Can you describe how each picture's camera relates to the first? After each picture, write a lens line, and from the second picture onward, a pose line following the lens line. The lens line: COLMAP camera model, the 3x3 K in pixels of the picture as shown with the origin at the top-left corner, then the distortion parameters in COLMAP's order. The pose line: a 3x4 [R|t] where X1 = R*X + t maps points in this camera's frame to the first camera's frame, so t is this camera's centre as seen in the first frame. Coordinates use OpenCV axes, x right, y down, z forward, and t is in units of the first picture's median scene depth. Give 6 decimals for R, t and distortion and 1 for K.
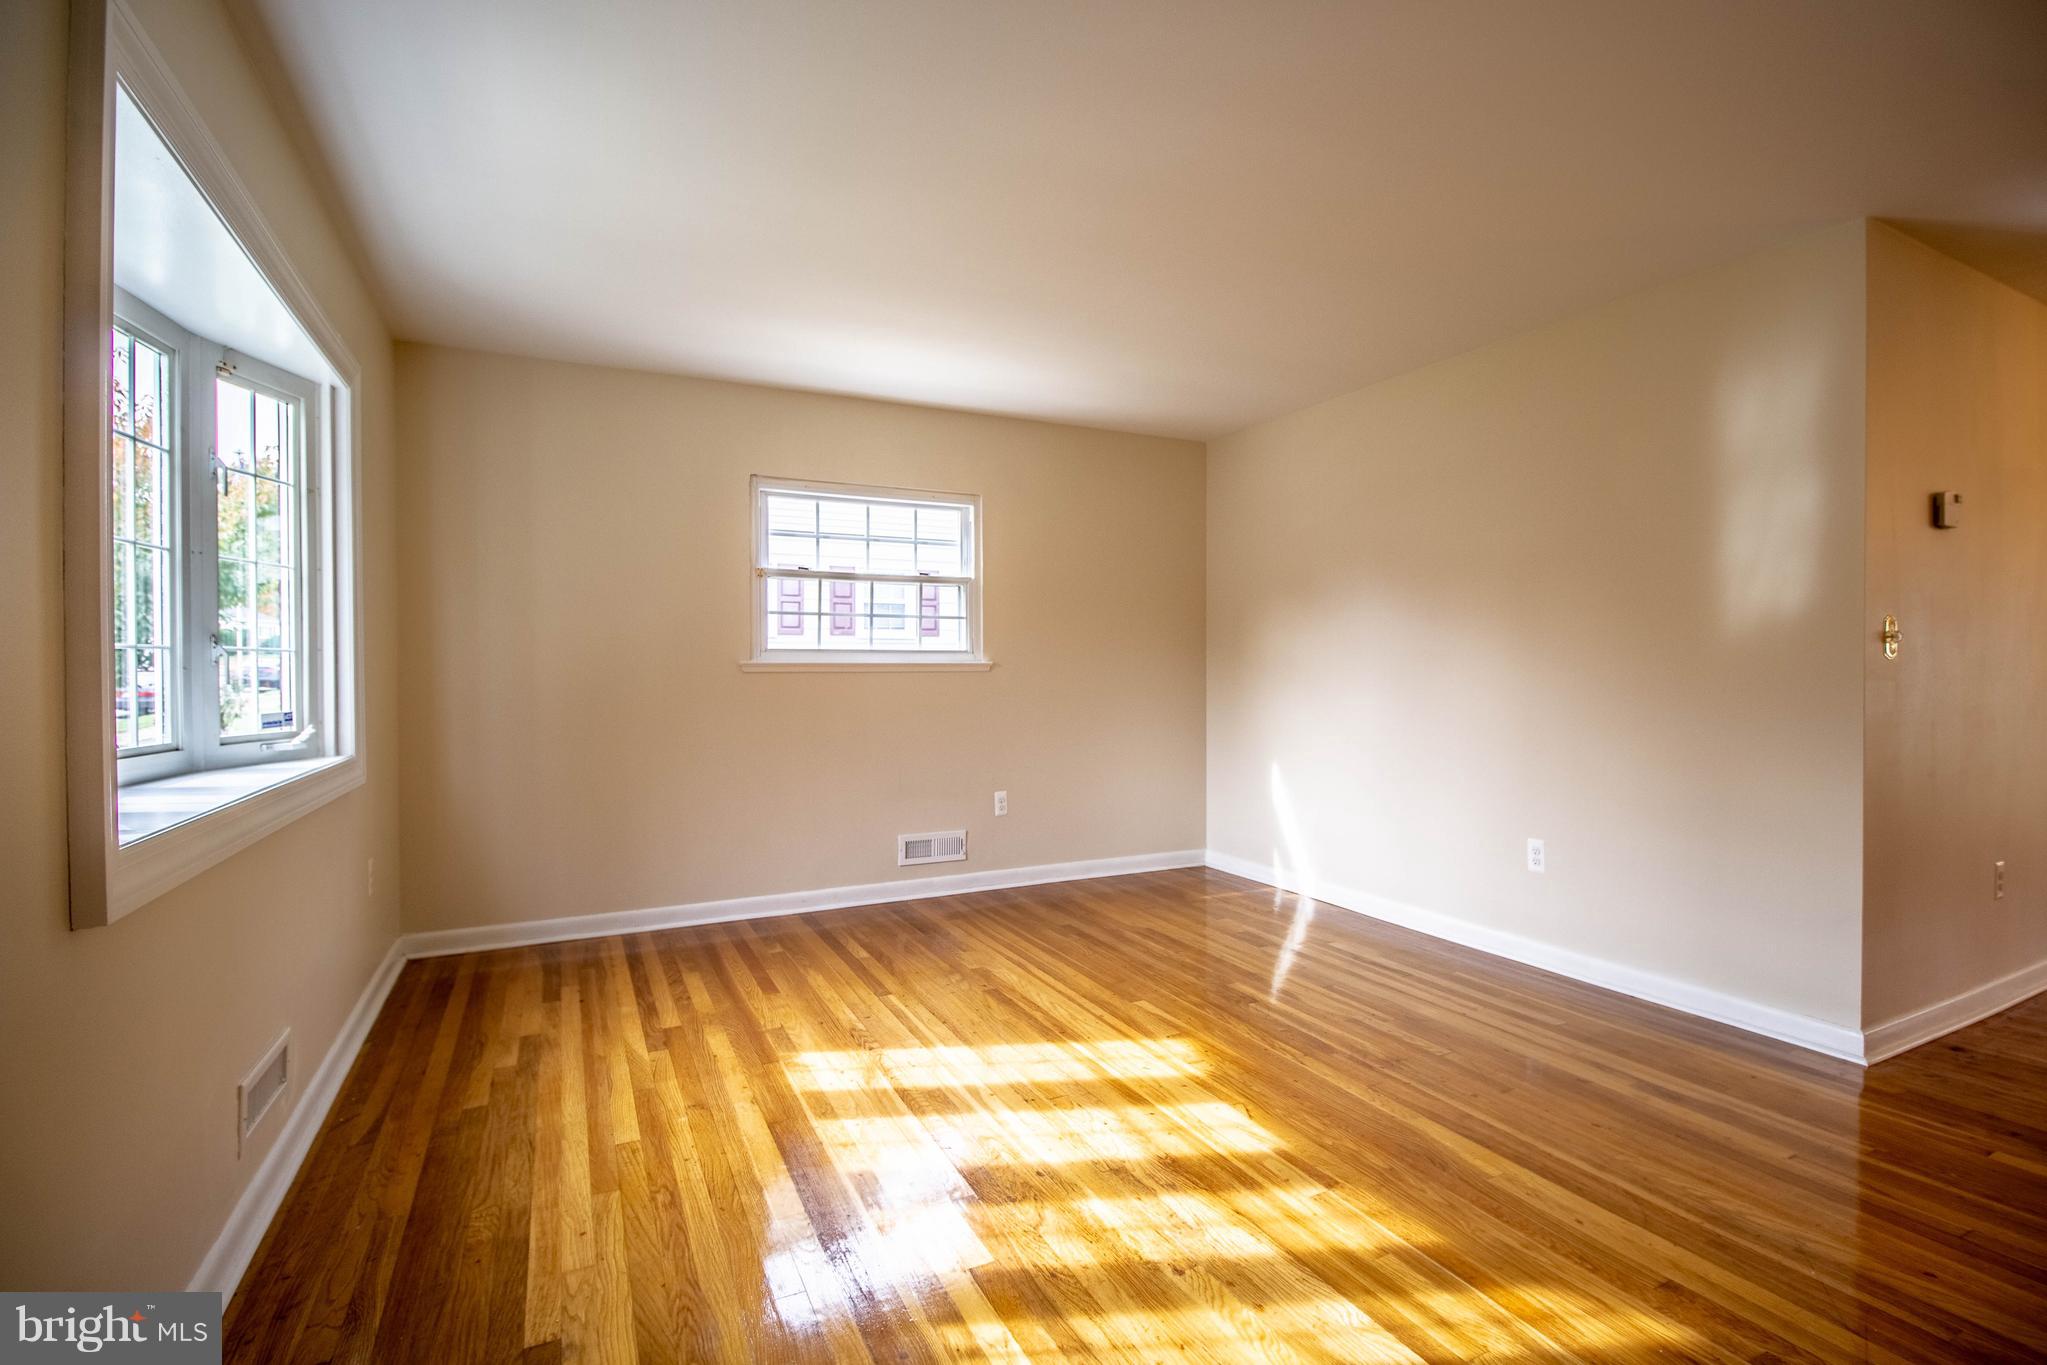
lens RADIAL K [[949.7, 0, 1040.5], [0, 949.7, 674.9], [0, 0, 1]] dist [0.003718, -0.014887]
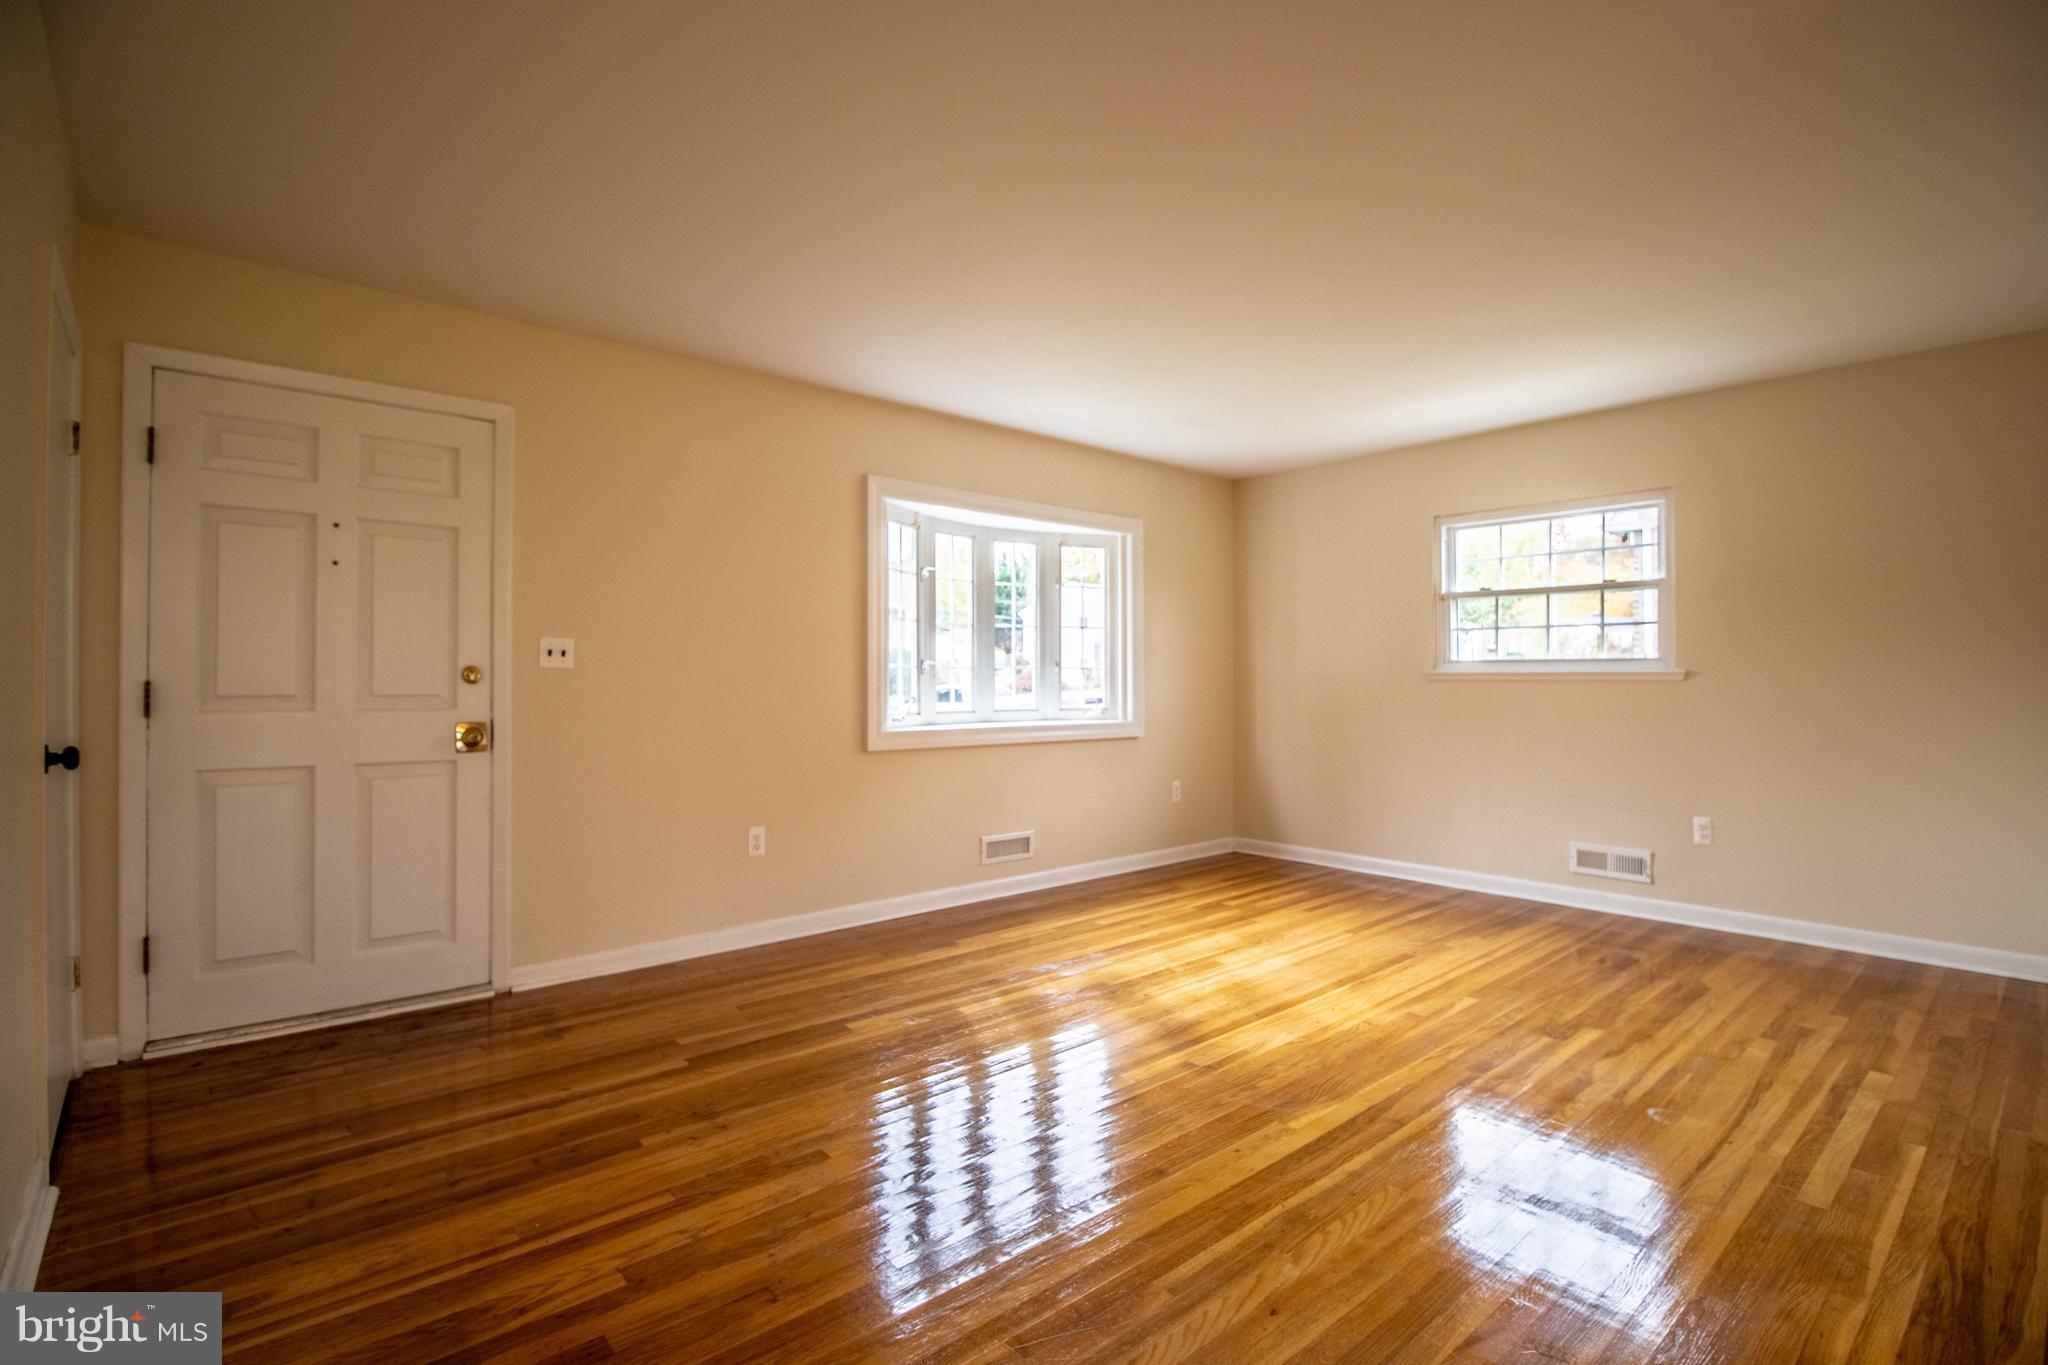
lens RADIAL K [[950.2, 0, 1041.0], [0, 950.2, 674.9], [0, 0, 1]] dist [0.003718, -0.014887]
pose [[0.257330, -0.000765, -0.966323, 1.077384], [-0.007674, 0.999967, -0.002835, -0.003578], [0.966293, 0.008145, 0.257315, 0.300484]]
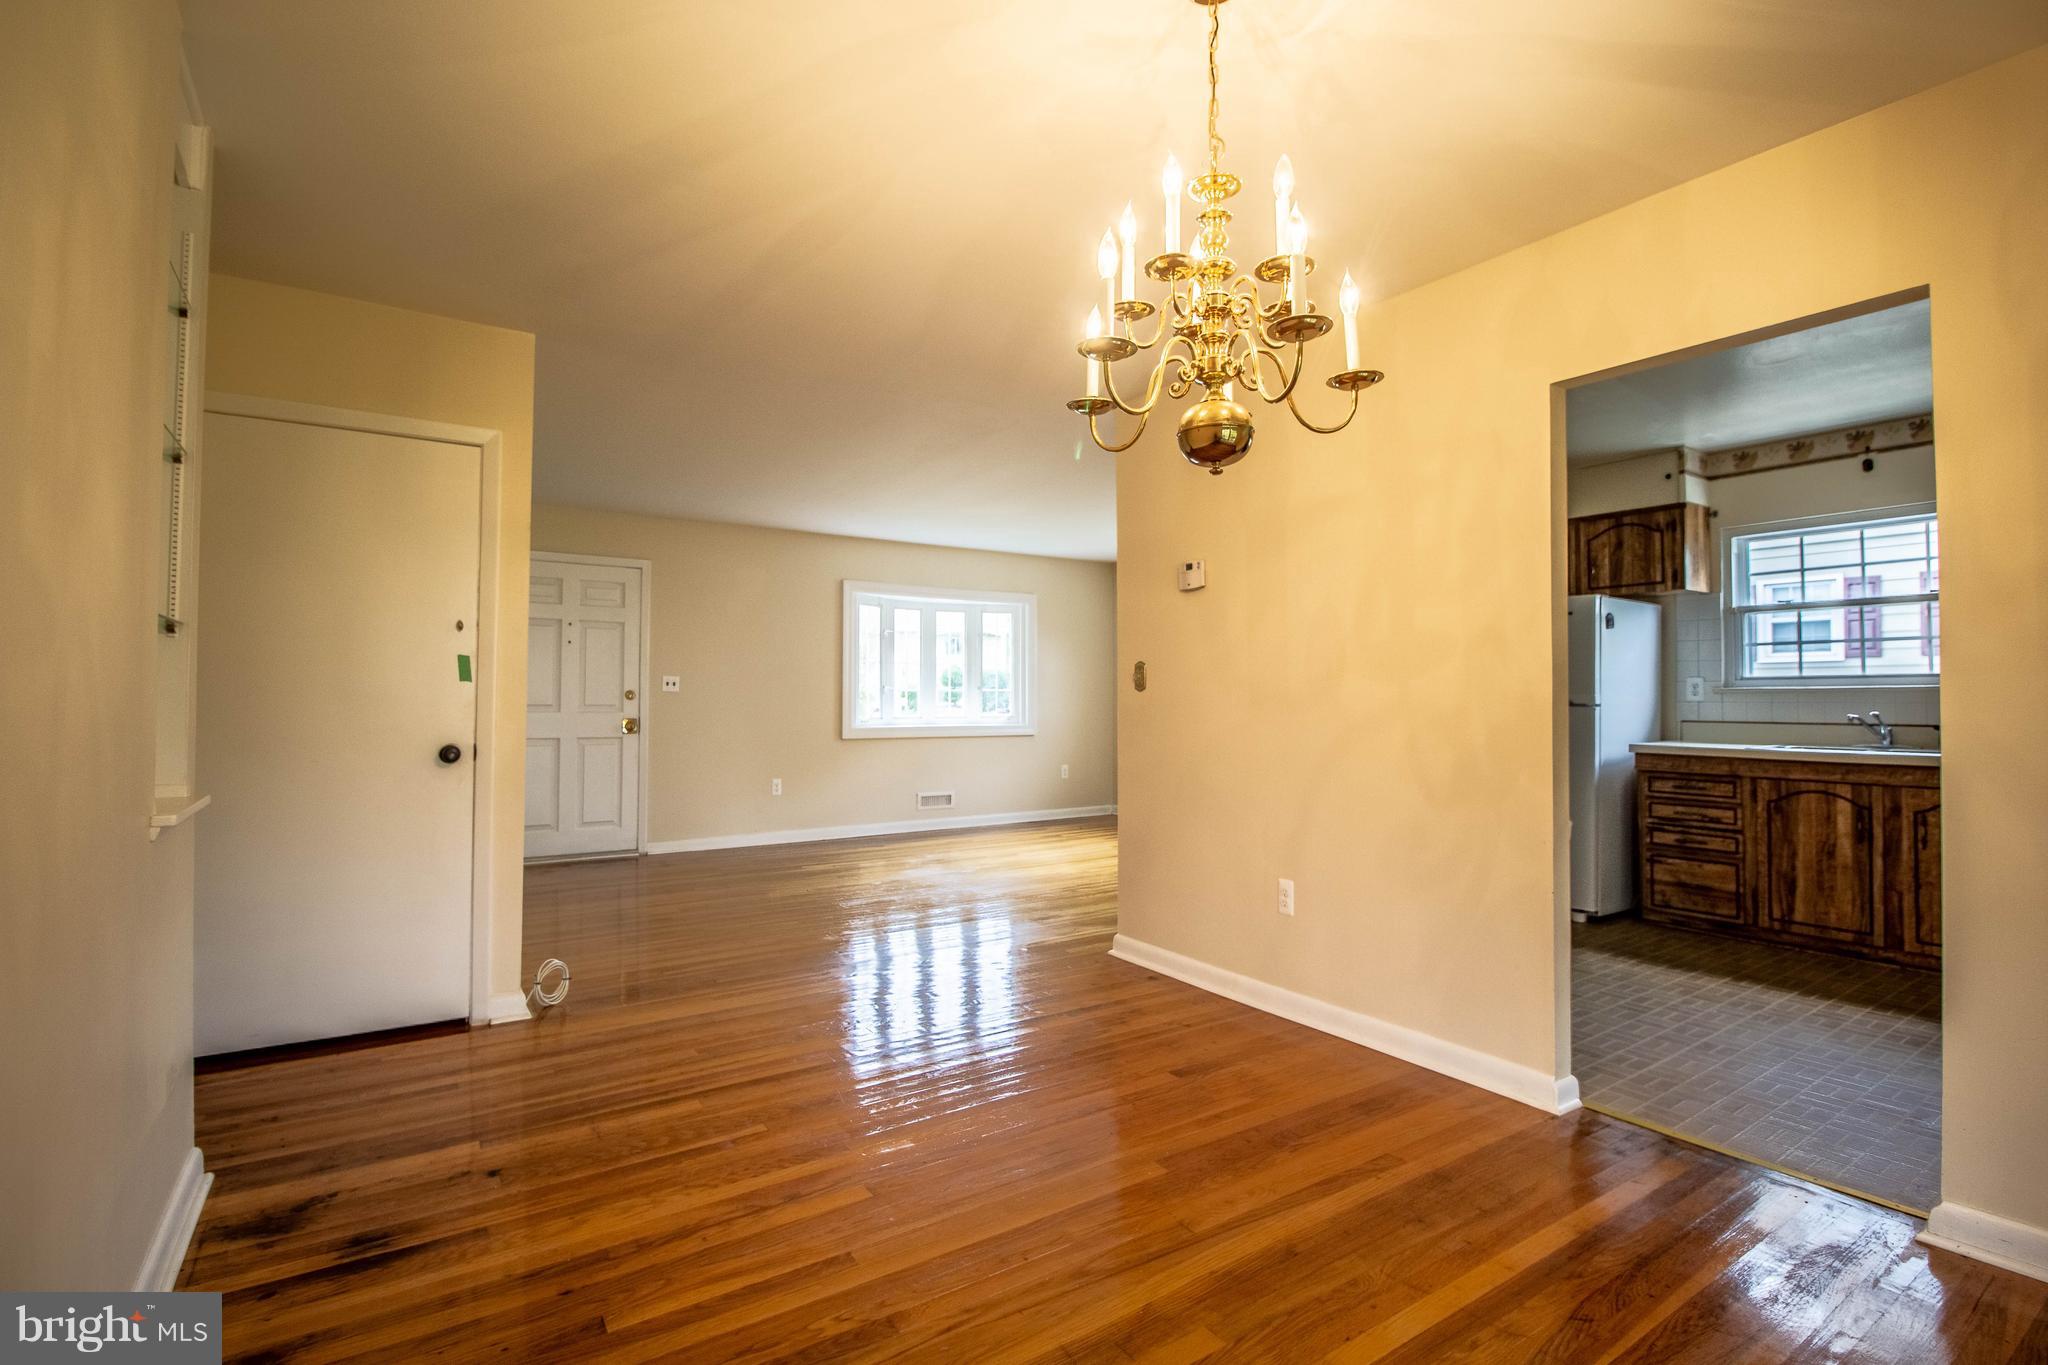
lens RADIAL K [[950.2, 0, 1041.0], [0, 950.2, 674.9], [0, 0, 1]] dist [0.003718, -0.014887]
pose [[0.128882, -0.020199, -0.991454, 2.203068], [-0.007712, 0.999742, -0.021370, -0.008953], [0.991630, 0.010400, 0.128693, 0.621051]]
